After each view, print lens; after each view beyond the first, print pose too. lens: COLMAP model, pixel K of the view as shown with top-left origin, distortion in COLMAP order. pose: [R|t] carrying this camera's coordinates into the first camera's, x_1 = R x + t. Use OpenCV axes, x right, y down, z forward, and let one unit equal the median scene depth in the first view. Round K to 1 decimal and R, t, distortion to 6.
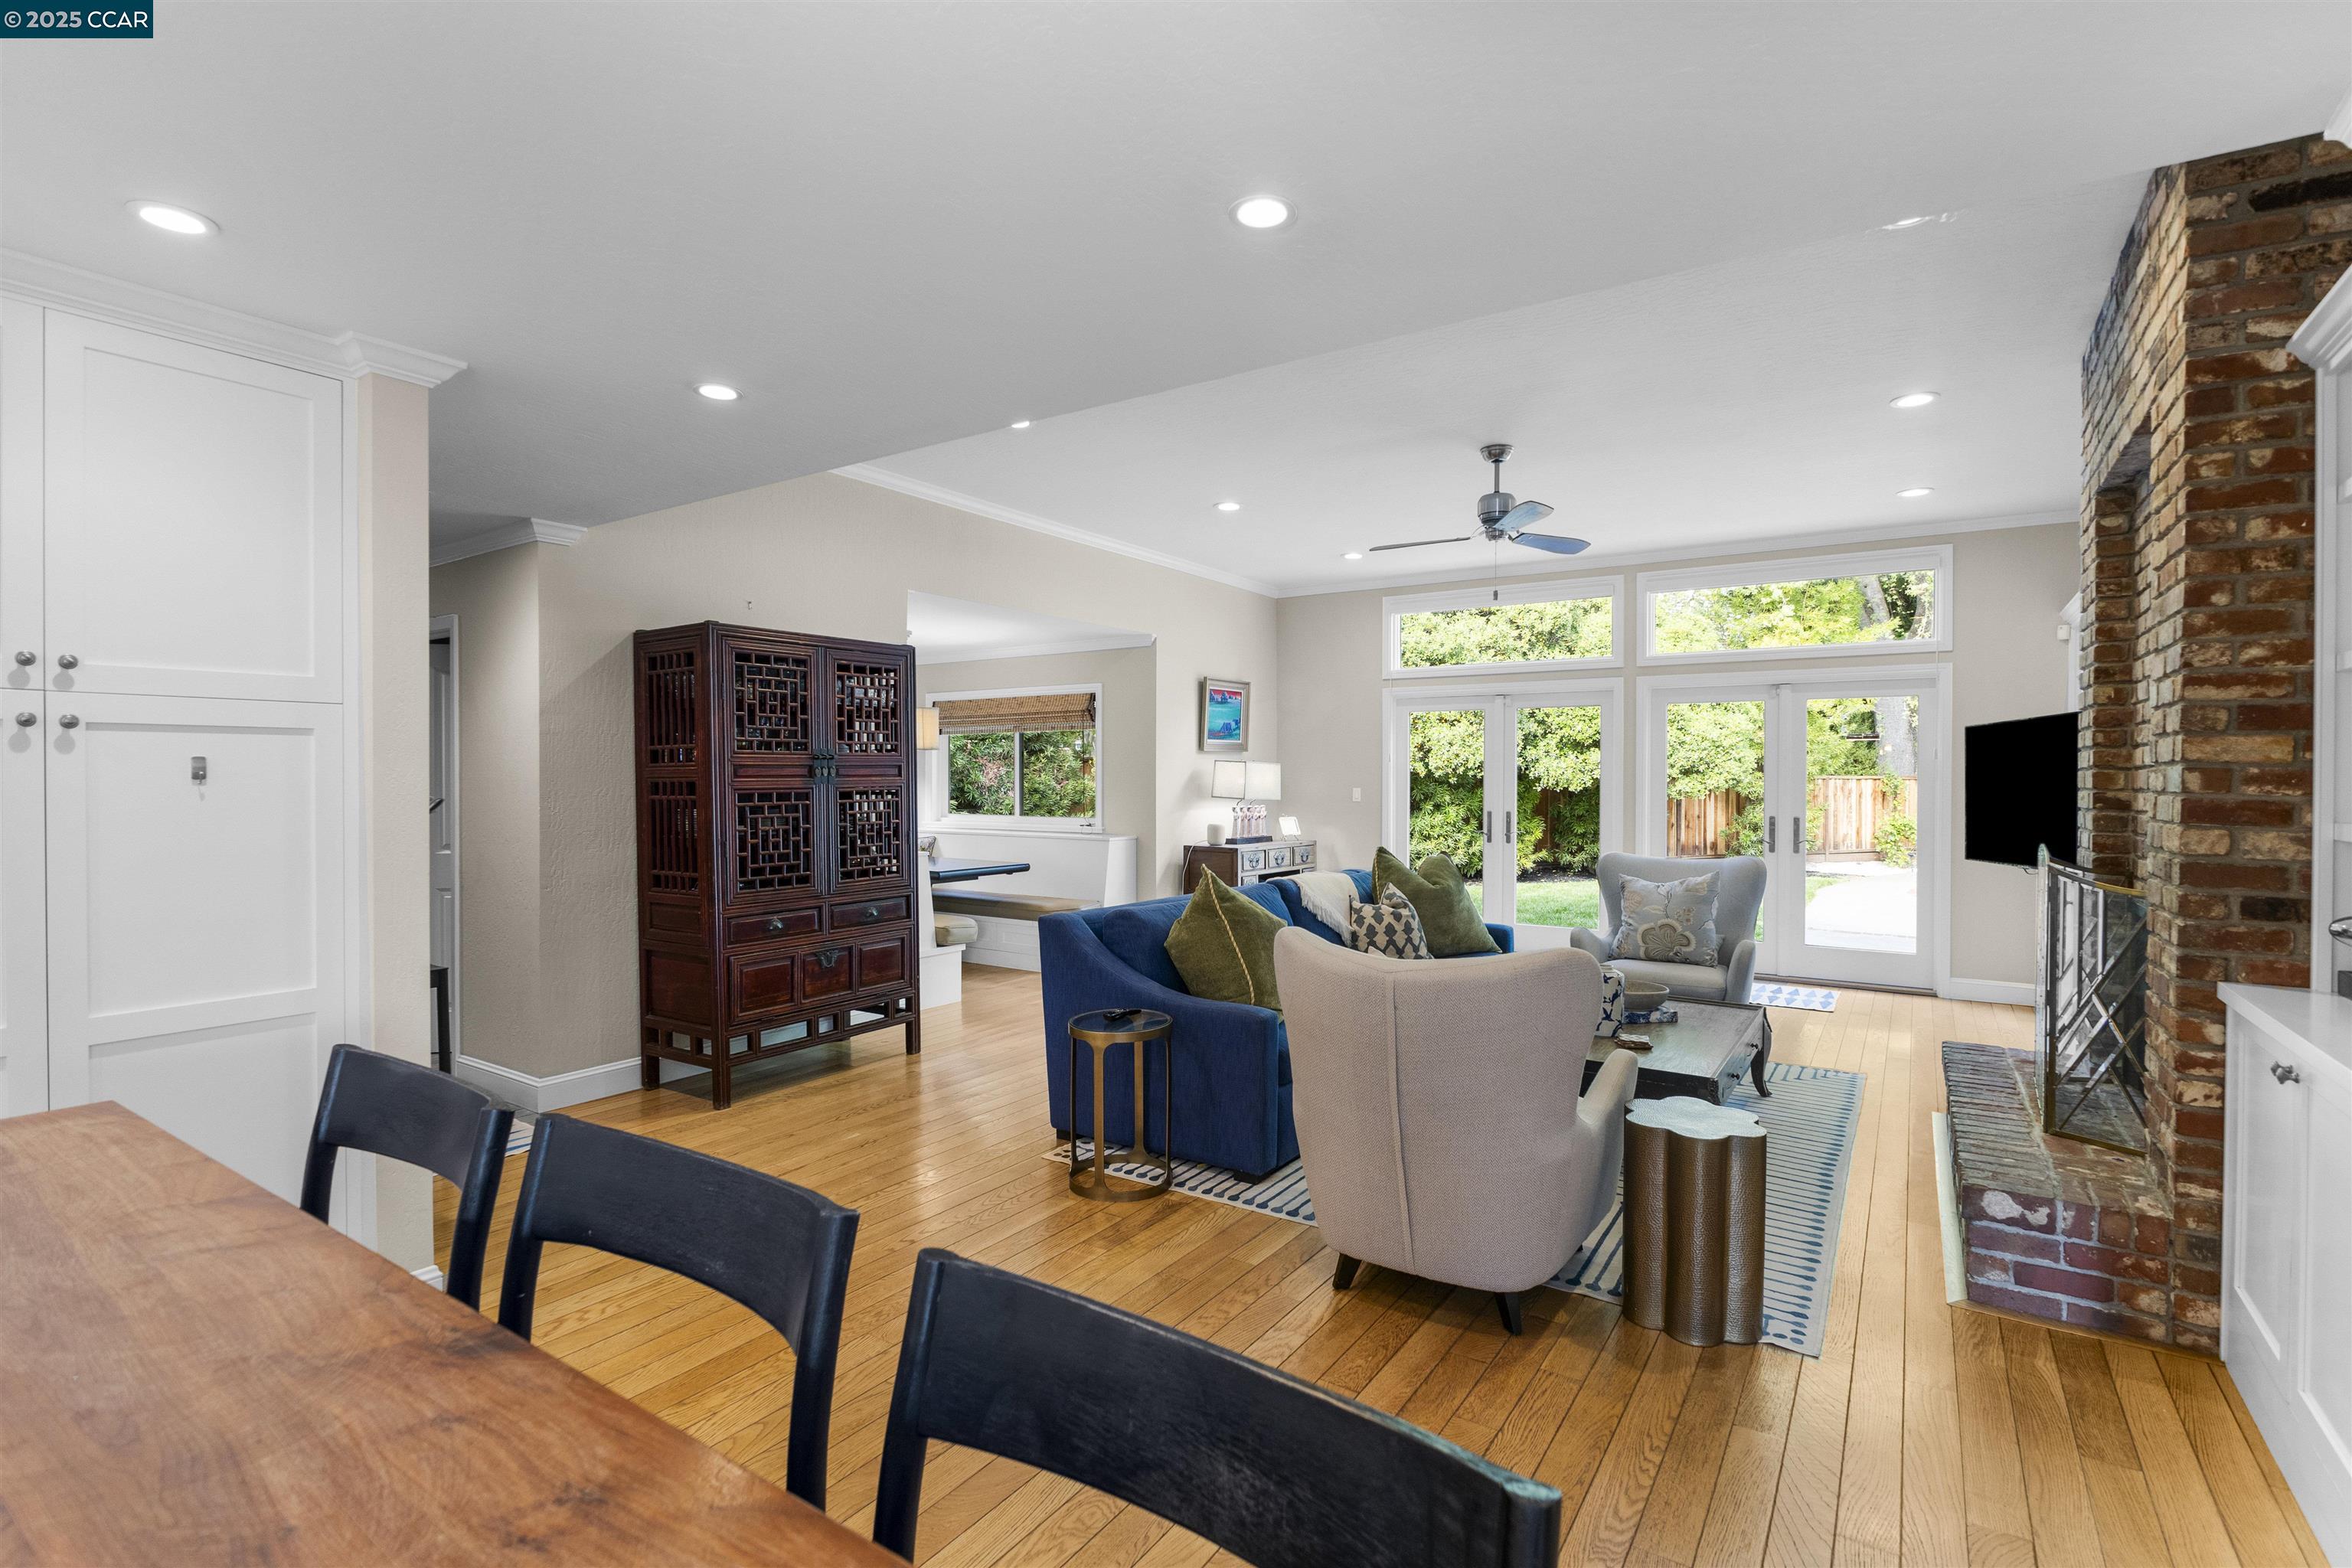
lens RADIAL K [[1126.2, 0, 1185.3], [0, 1126.2, 868.6], [0, 0, 1]] dist [-0.017086, 0.000029]
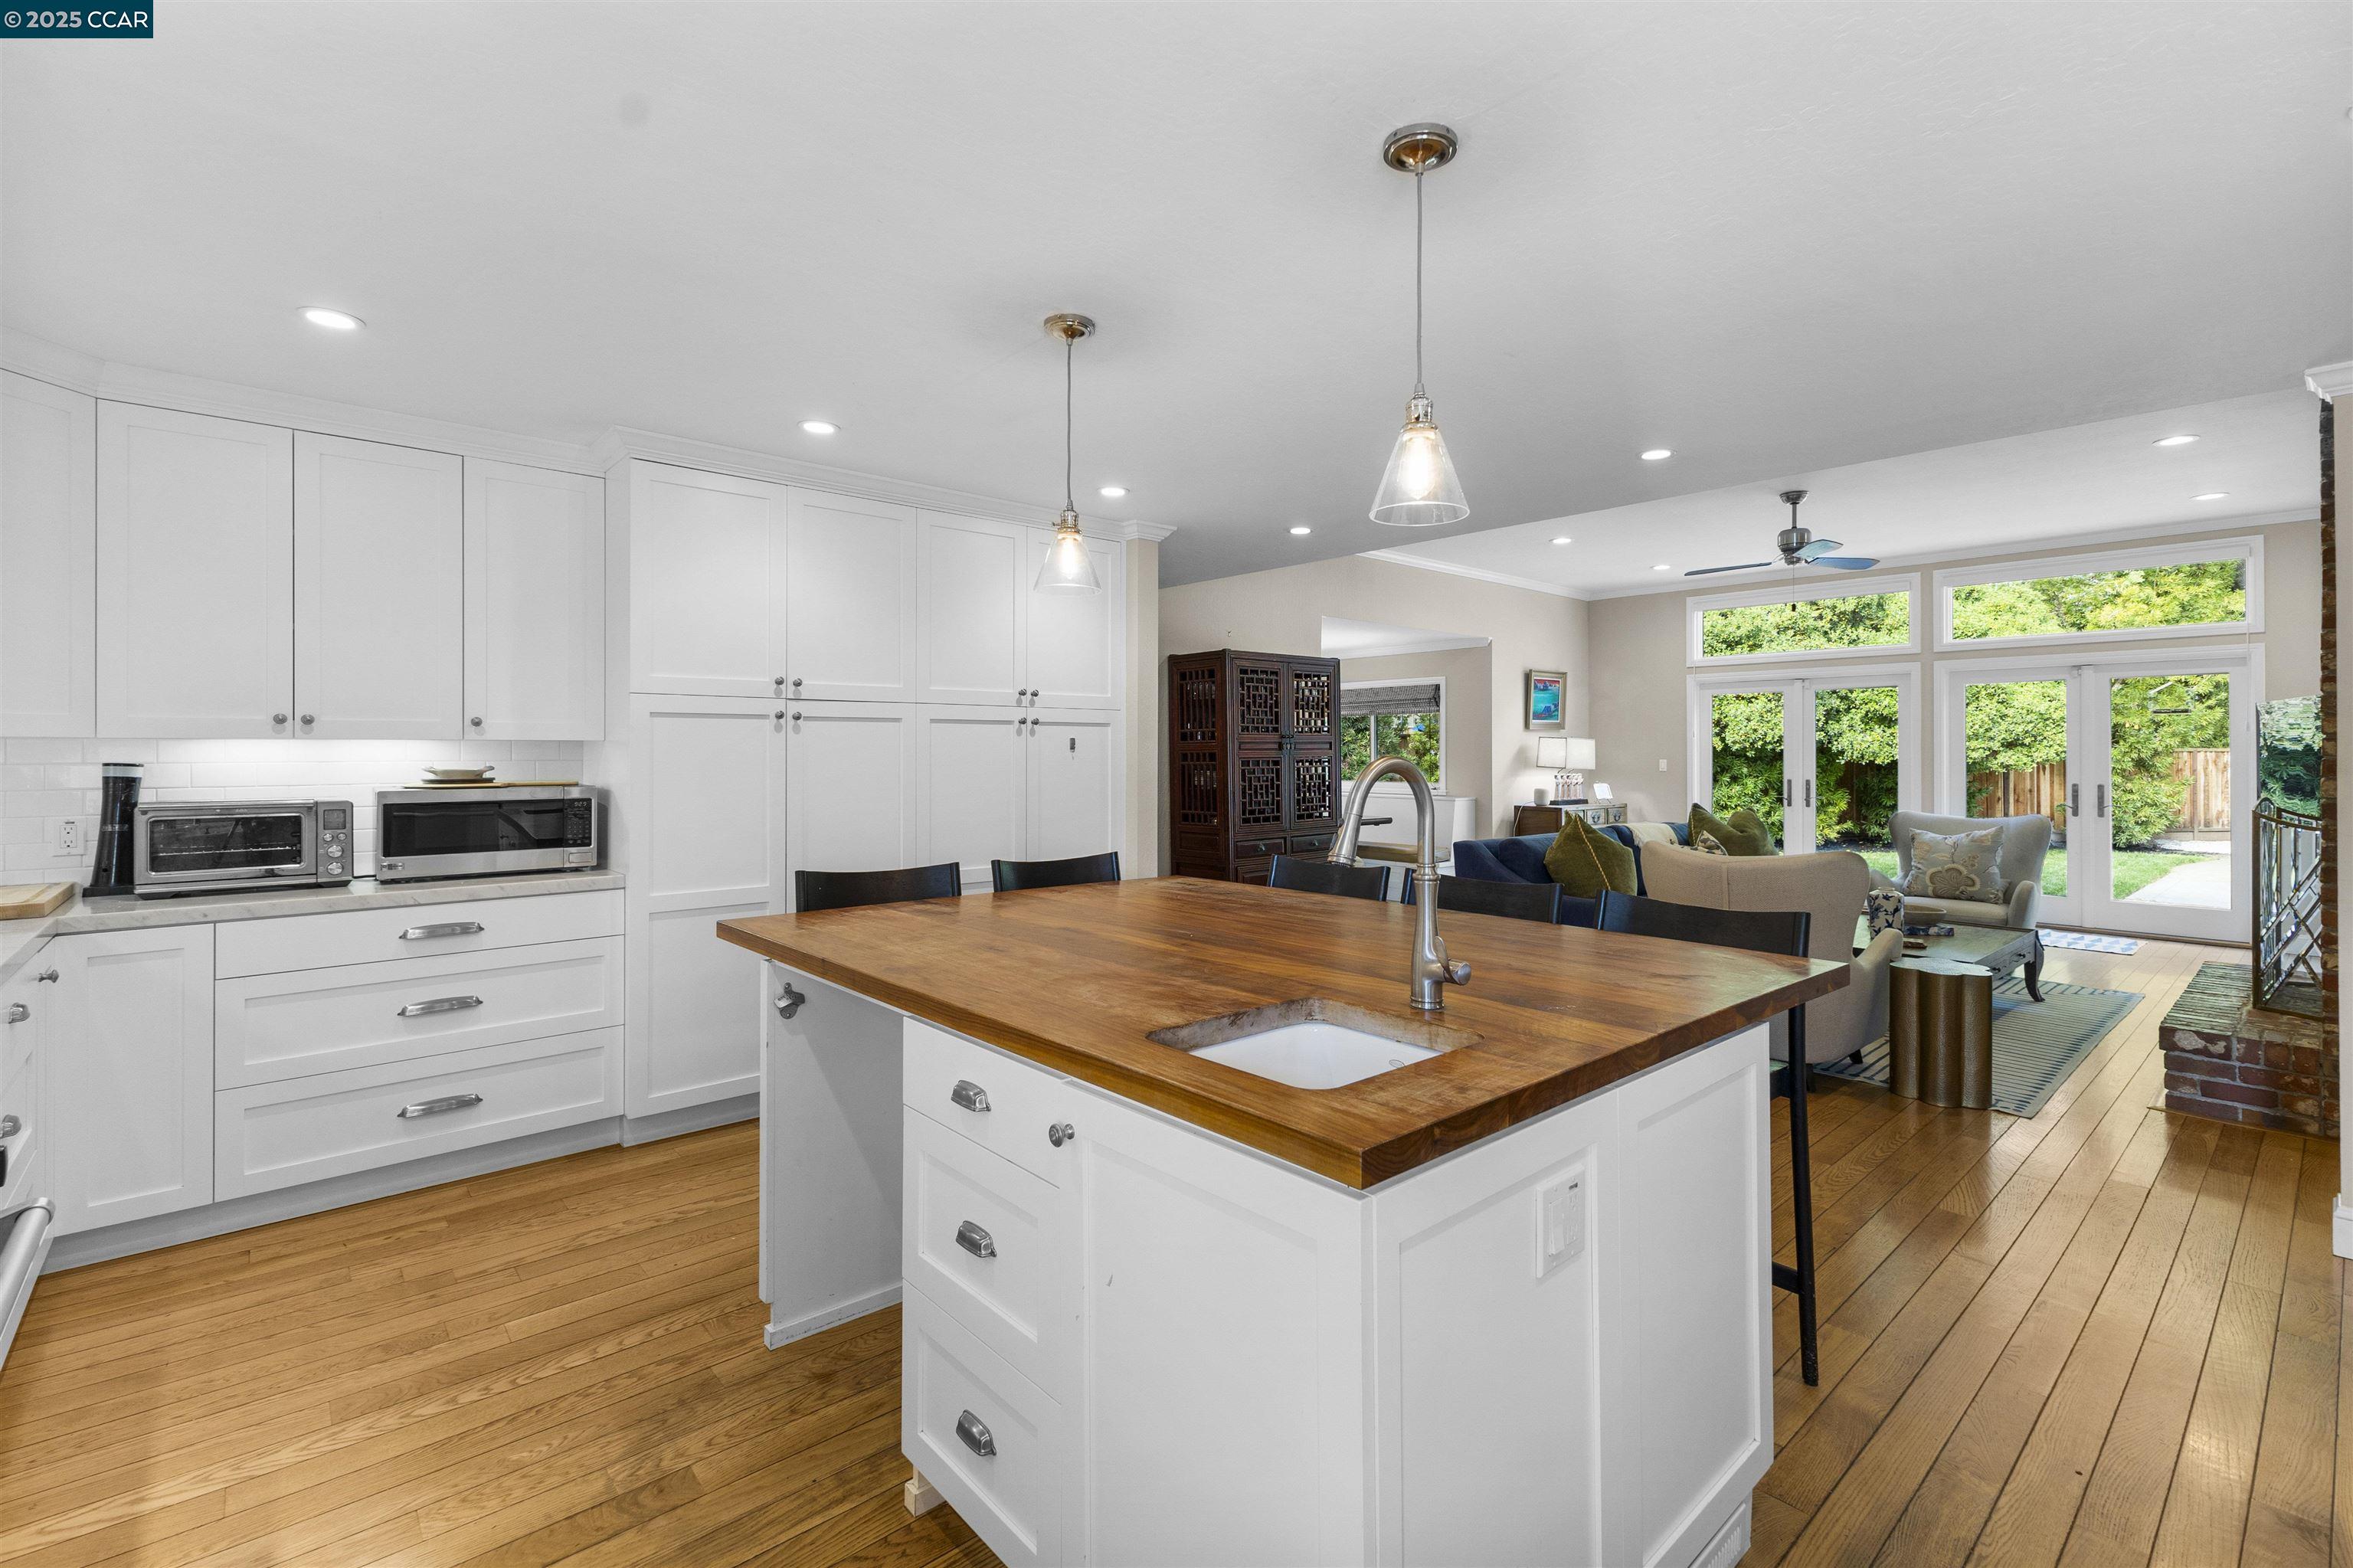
lens RADIAL K [[1082.9, 0, 1176.5], [0, 1082.9, 784.0], [0, 0, 1]] dist [0.020849, -0.010071]
pose [[0.969172, 0.005605, -0.246322, -0.067838], [-0.018485, 0.998578, -0.050011, 0.022624], [0.245691, 0.053022, 0.967897, -0.250329]]
